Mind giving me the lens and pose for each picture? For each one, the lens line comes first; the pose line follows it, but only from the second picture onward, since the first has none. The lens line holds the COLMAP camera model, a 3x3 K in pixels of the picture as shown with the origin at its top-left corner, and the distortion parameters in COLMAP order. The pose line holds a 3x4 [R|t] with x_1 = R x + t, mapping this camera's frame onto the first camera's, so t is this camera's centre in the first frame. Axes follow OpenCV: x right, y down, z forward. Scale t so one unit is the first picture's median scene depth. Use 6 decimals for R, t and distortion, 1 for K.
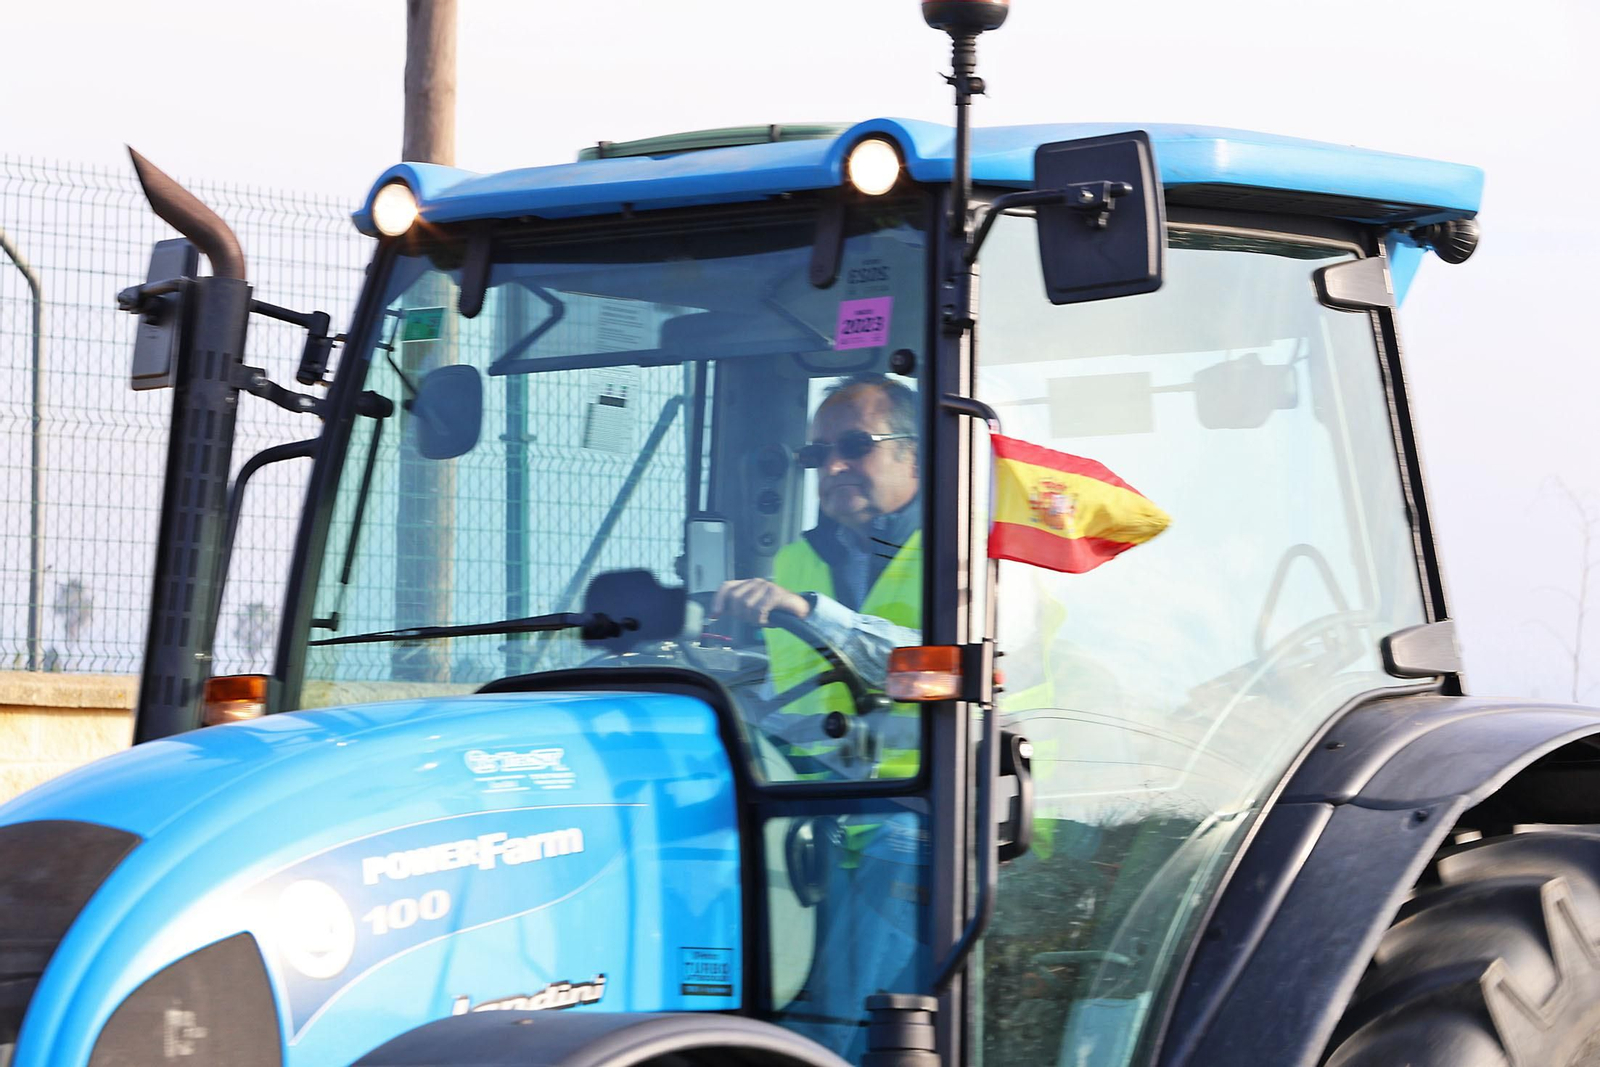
lens RADIAL K [[10061.4, 0, 800.0], [0, 10061.4, 533.5], [0, 0, 1]] dist [1.912310, -3.613349]
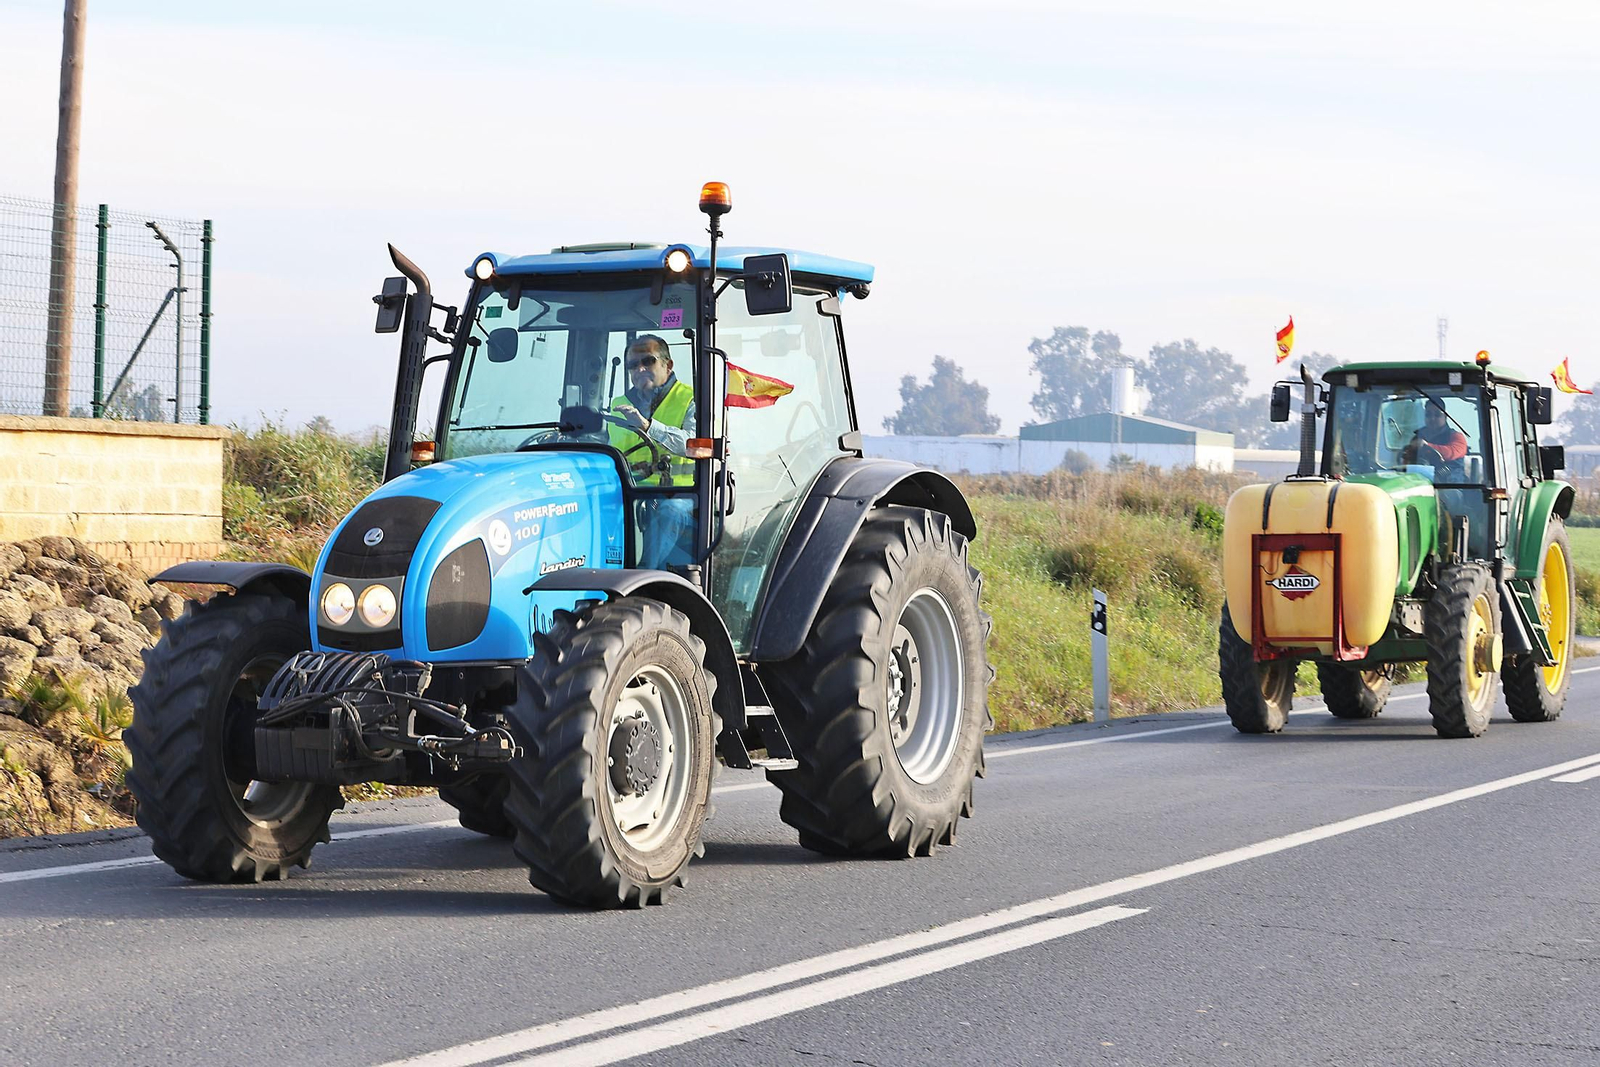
lens RADIAL K [[5782.6, 0, 800.0], [0, 5782.6, 533.5], [0, 0, 1]] dist [0.414021, 1.209036]
pose [[0.974126, 0.017425, 0.225331, -0.308967], [-0.026721, 0.998910, 0.038271, -0.023432], [-0.224418, -0.043302, 0.973530, -0.528197]]
